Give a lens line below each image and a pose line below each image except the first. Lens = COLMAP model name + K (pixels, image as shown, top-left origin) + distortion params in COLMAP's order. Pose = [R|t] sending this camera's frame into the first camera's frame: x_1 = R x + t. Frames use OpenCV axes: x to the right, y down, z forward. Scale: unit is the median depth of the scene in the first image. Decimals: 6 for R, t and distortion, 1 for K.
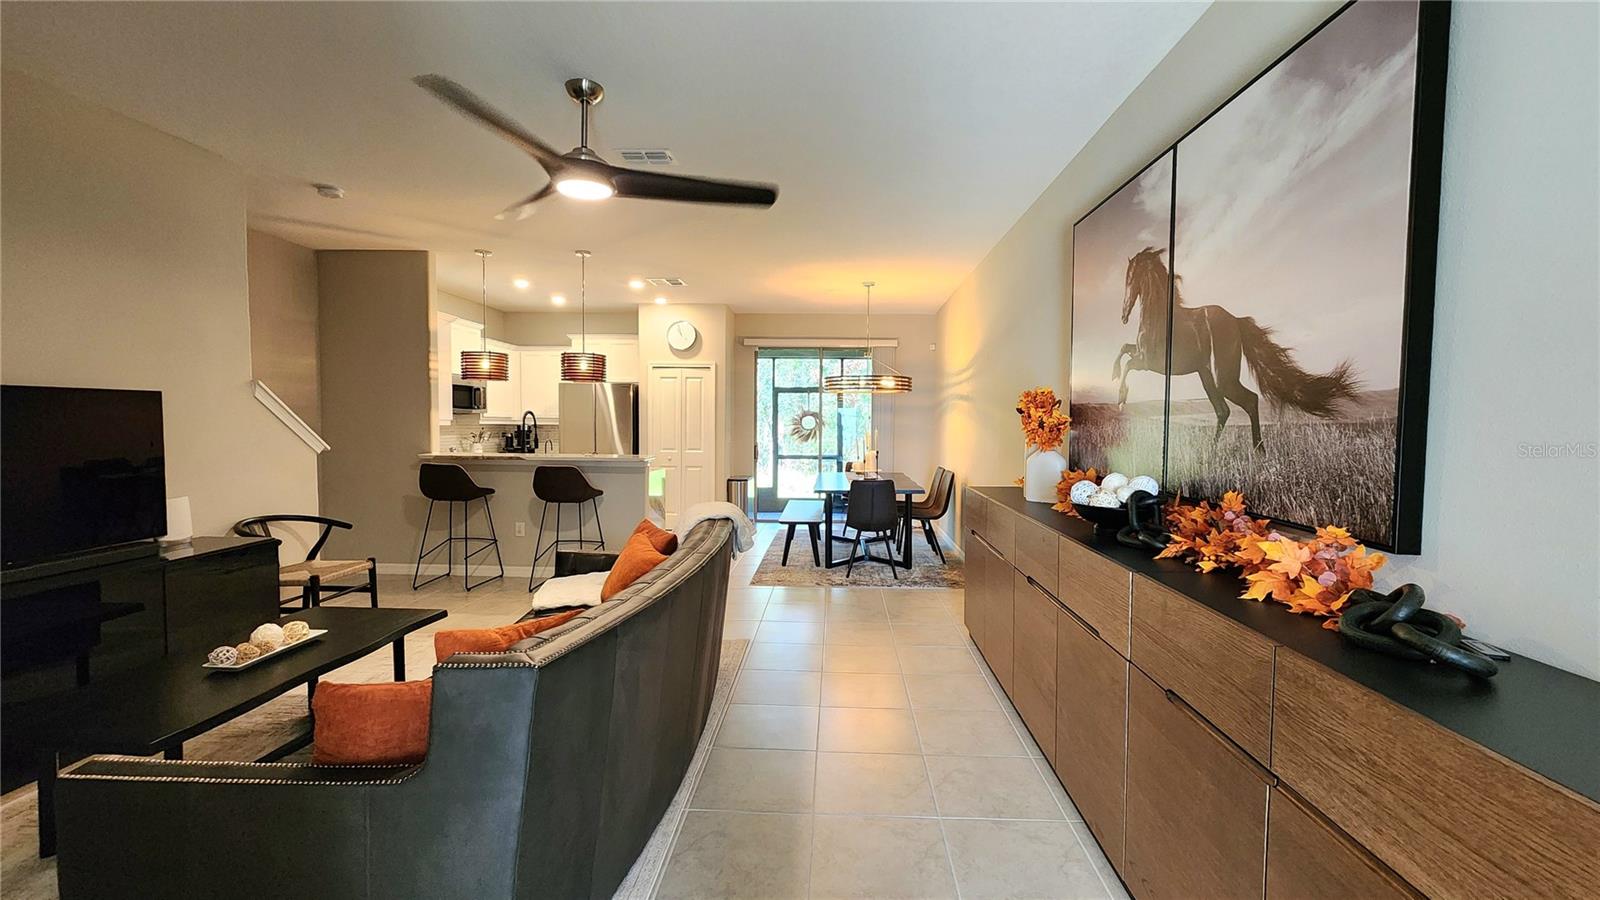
lens RADIAL K [[648.0, 0, 798.4], [0, 648.0, 453.2], [0, 0, 1]] dist [0.001210, 0.000343]
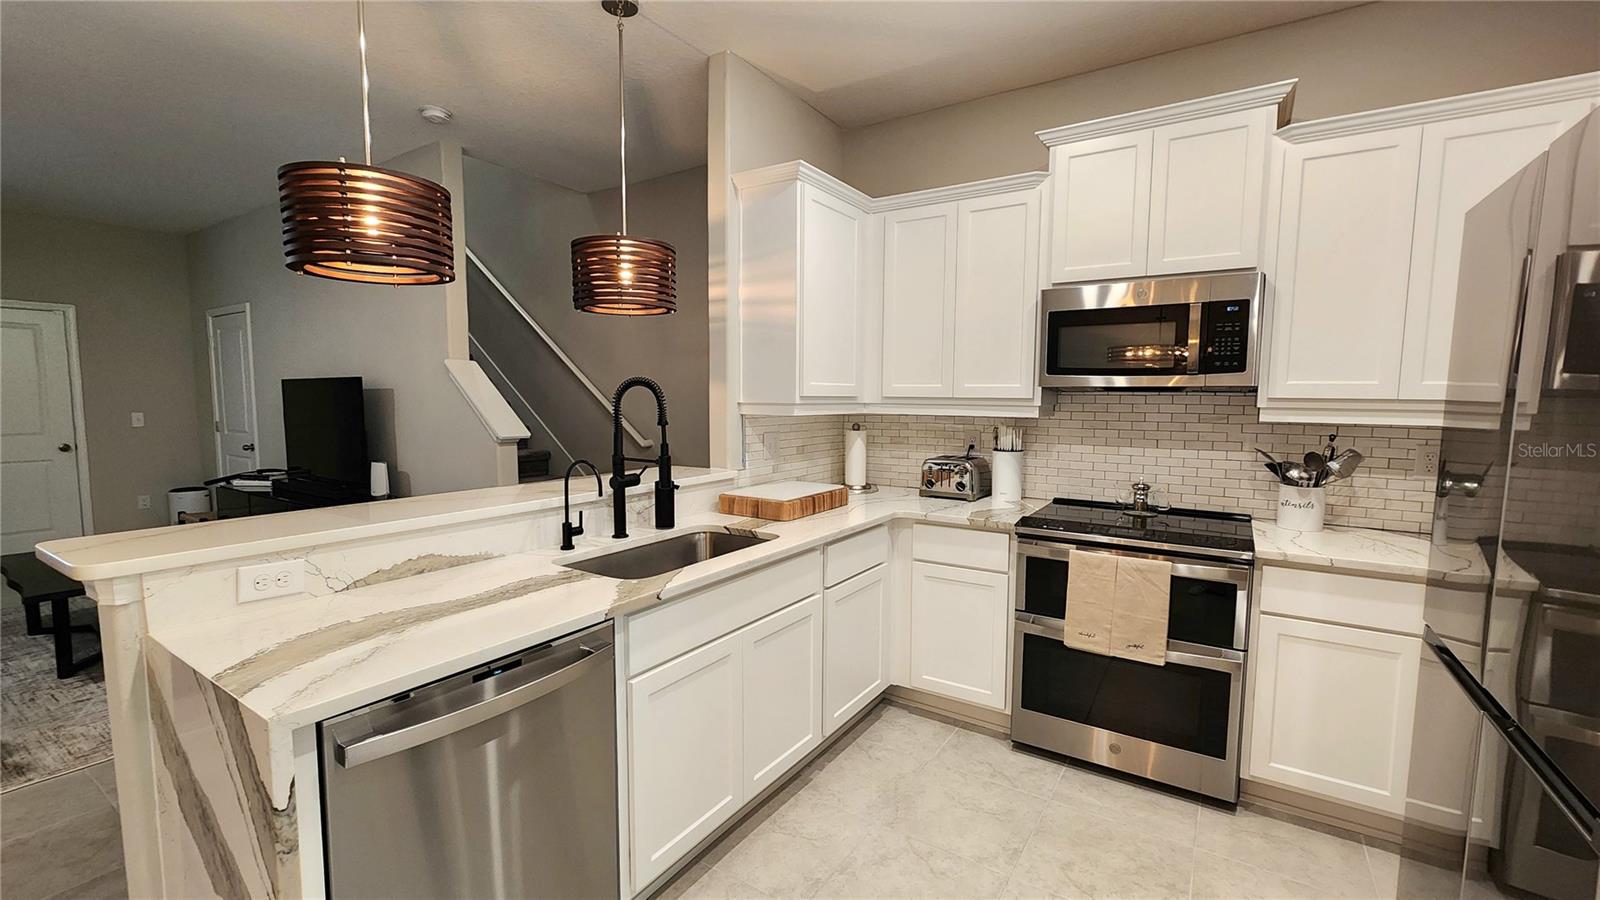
lens RADIAL K [[663.4, 0, 809.3], [0, 663.4, 449.9], [0, 0, 1]] dist [0.000214, -0.000021]
pose [[-0.492951, 0.066414, -0.867519, -0.132835], [-0.054180, 0.992804, 0.106792, -0.063724], [0.868368, 0.099646, -0.485805, 1.126077]]
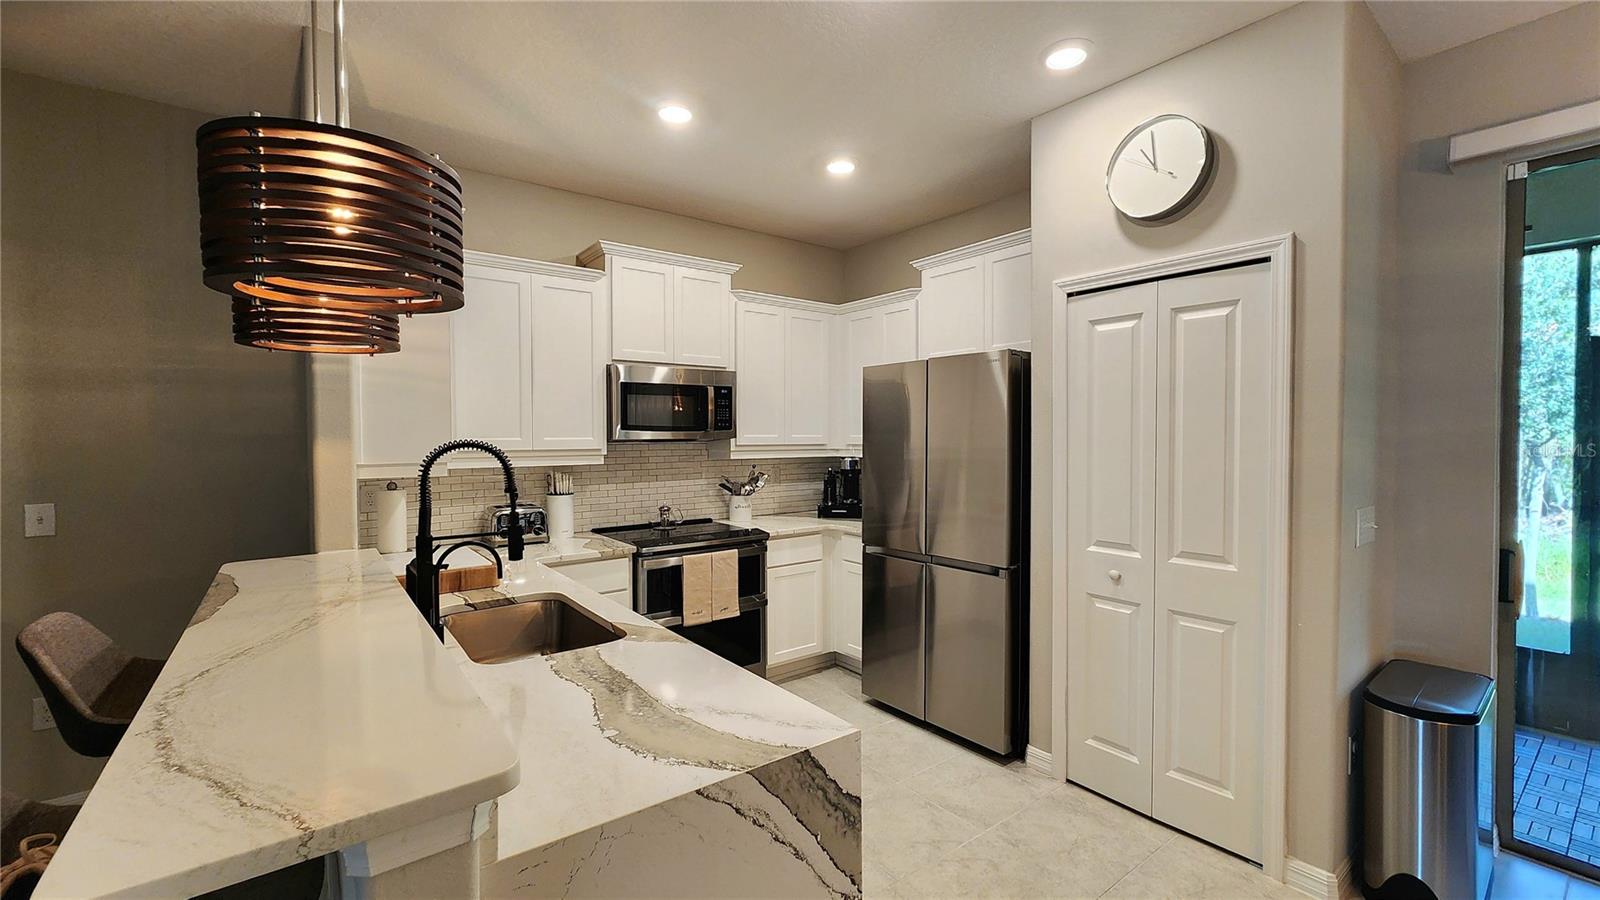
lens RADIAL K [[669.4, 0, 806.8], [0, 669.4, 444.1], [0, 0, 1]] dist [-0.000320, -0.000042]
pose [[0.656374, 0.005849, -0.754413, -0.066998], [-0.032901, 0.999241, -0.020879, -0.057001], [0.753718, 0.038525, 0.656068, 0.817664]]
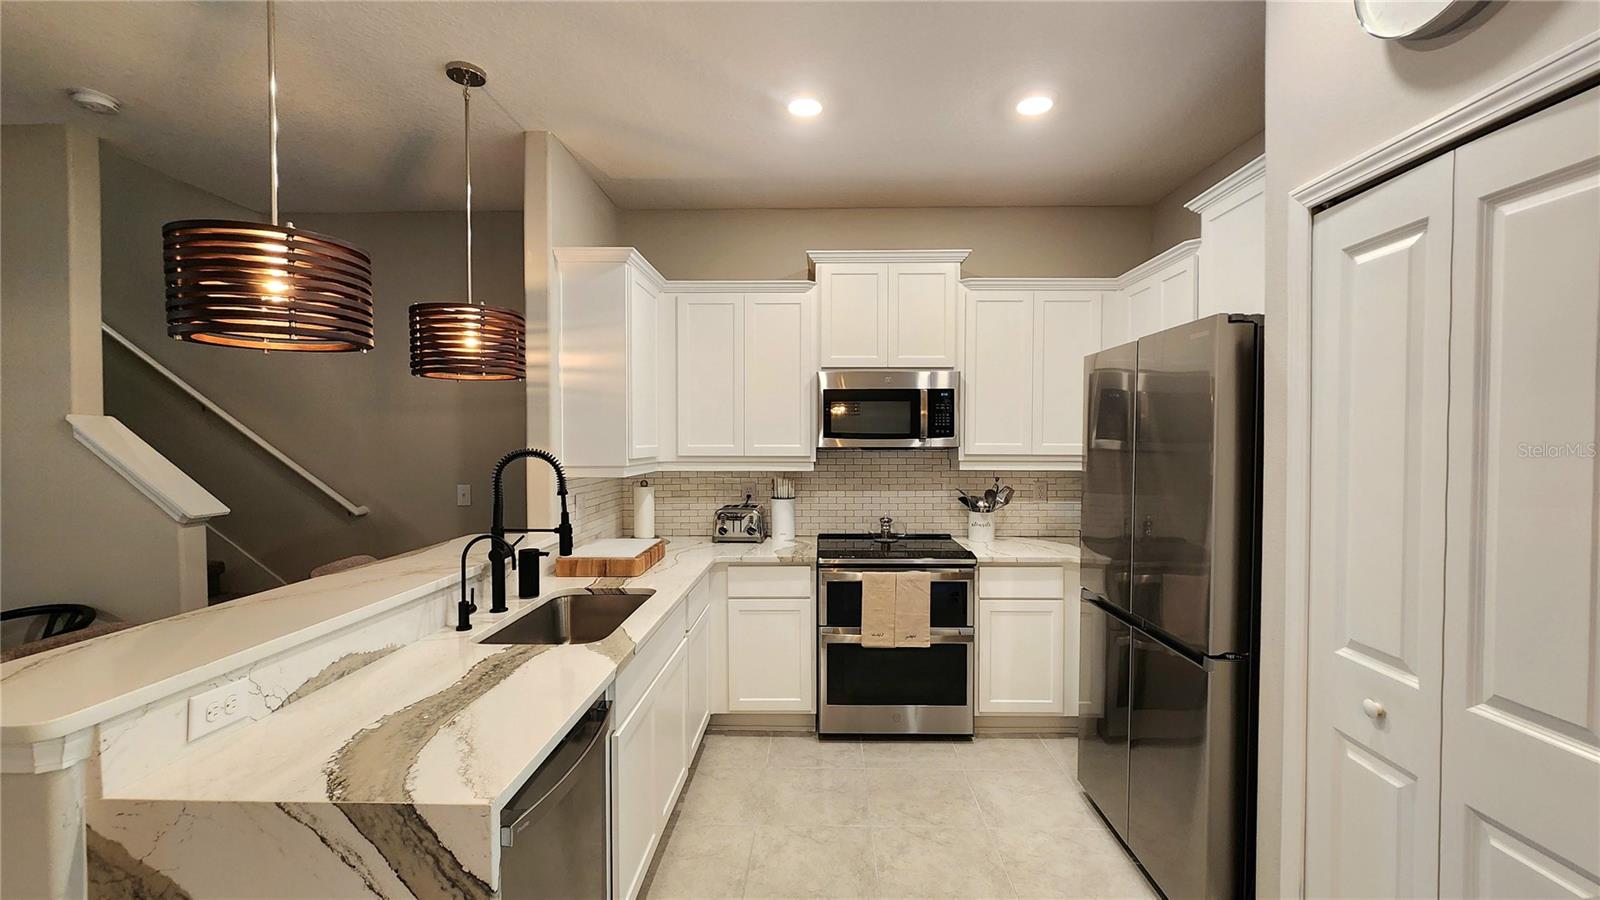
lens RADIAL K [[663.4, 0, 809.3], [0, 663.4, 449.9], [0, 0, 1]] dist [0.000214, -0.000021]
pose [[0.038817, 0.014530, -0.999141, -0.040810], [-0.051665, 0.998586, 0.012515, -0.070425], [0.997910, 0.051135, 0.039513, 1.019724]]
